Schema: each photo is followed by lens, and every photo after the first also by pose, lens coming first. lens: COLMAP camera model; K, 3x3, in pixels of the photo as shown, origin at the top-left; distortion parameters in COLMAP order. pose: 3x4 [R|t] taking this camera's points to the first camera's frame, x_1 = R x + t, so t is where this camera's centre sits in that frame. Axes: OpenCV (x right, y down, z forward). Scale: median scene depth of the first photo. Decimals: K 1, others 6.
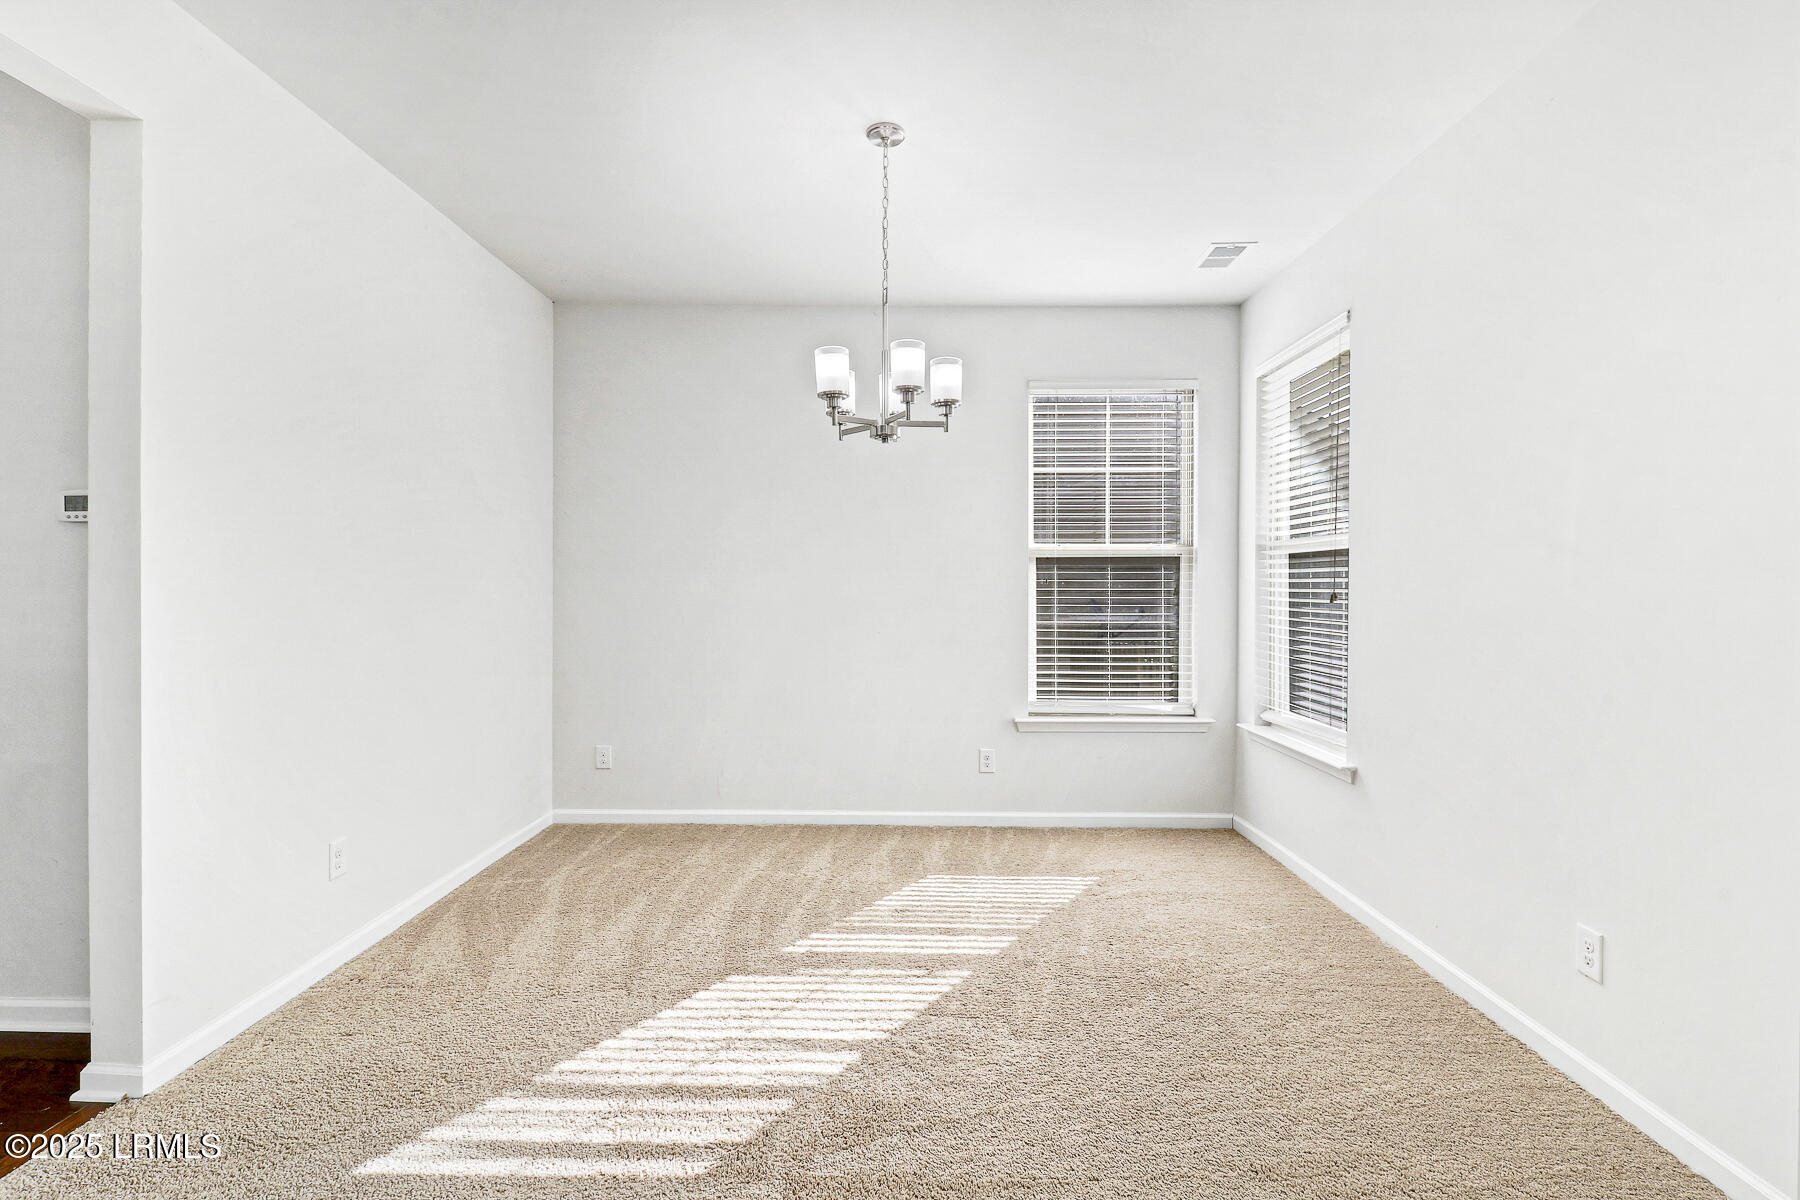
lens RADIAL K [[841.9, 0, 893.9], [0, 841.9, 592.6], [0, 0, 1]] dist [0.002580, 0.000163]
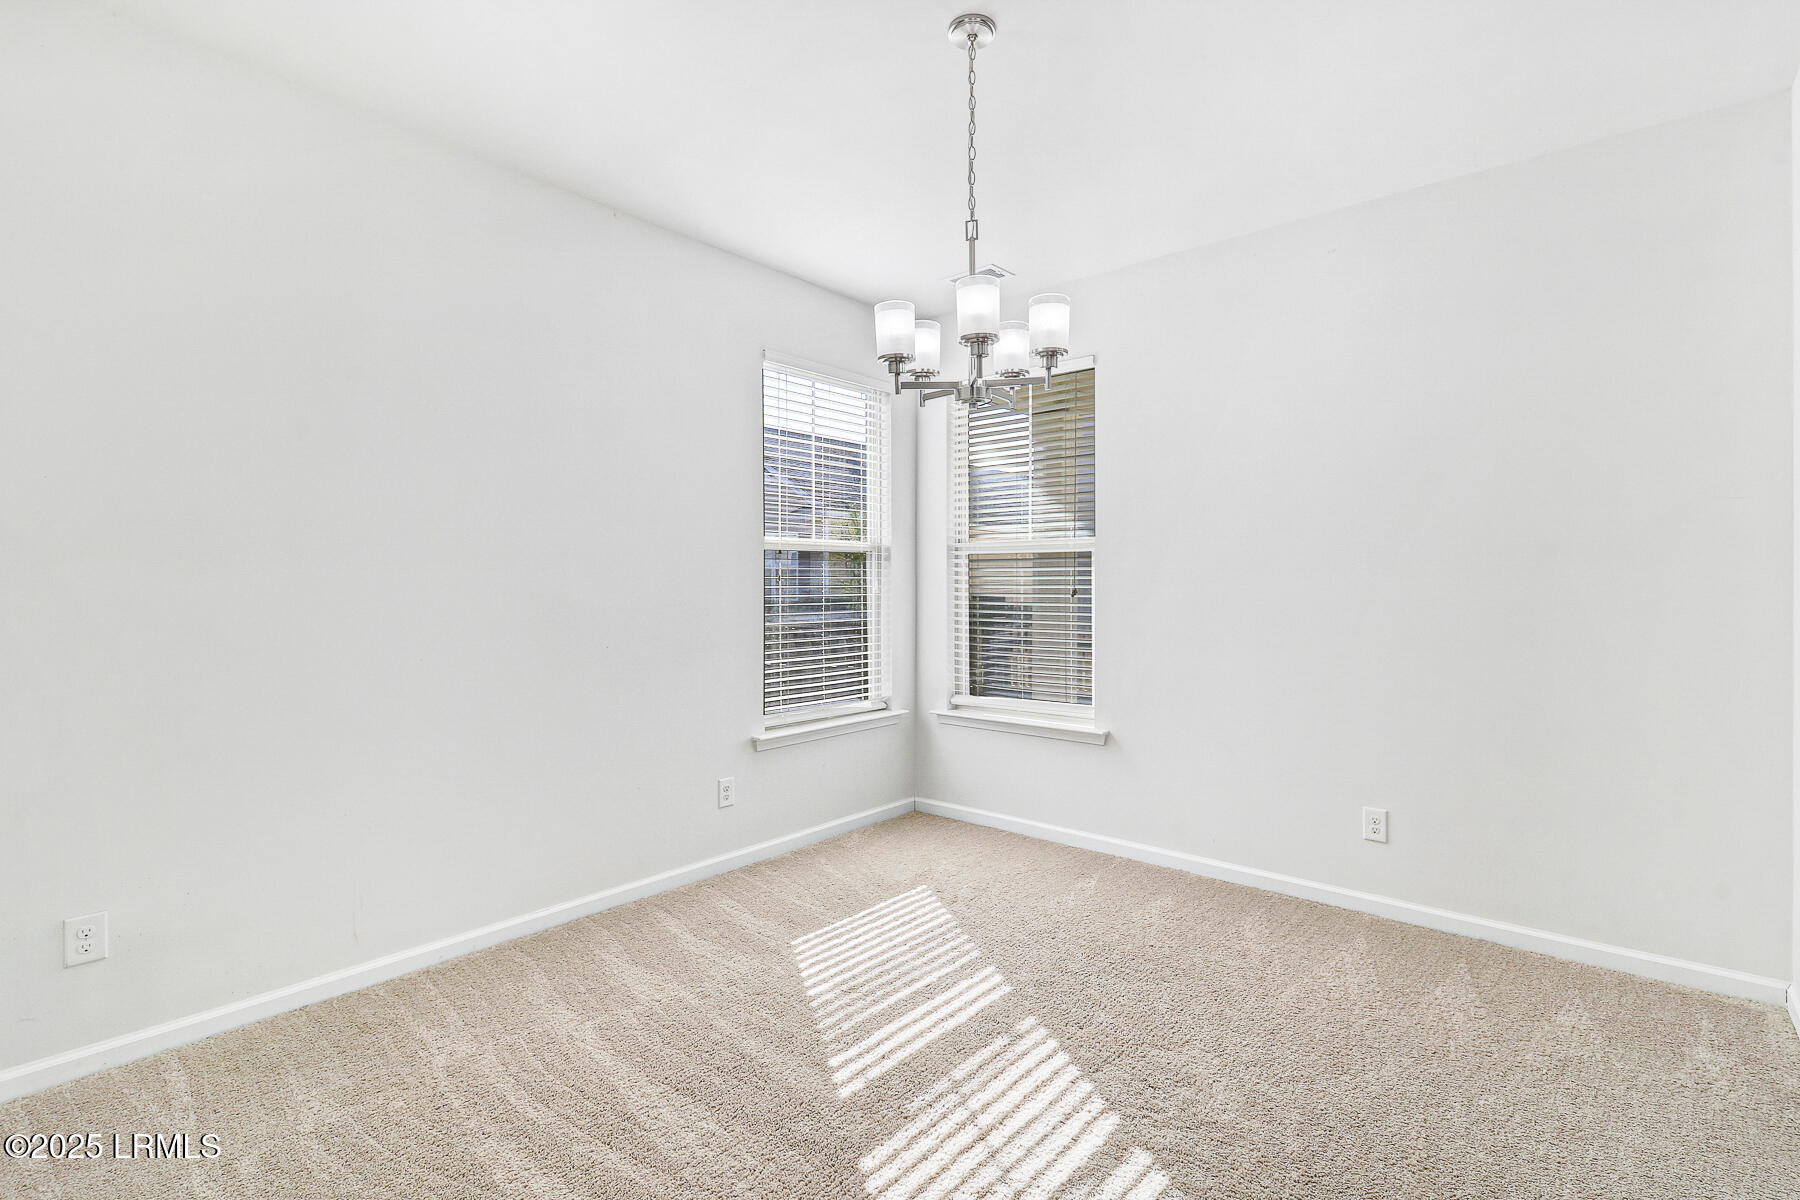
lens RADIAL K [[845.5, 0, 905.2], [0, 845.5, 594.4], [0, 0, 1]] dist [0.009948, 0.000180]
pose [[0.638563, -0.017393, 0.769373, -0.523647], [0.009952, 0.999848, 0.014343, -0.009207], [-0.769505, -0.001502, 0.638639, 0.407474]]
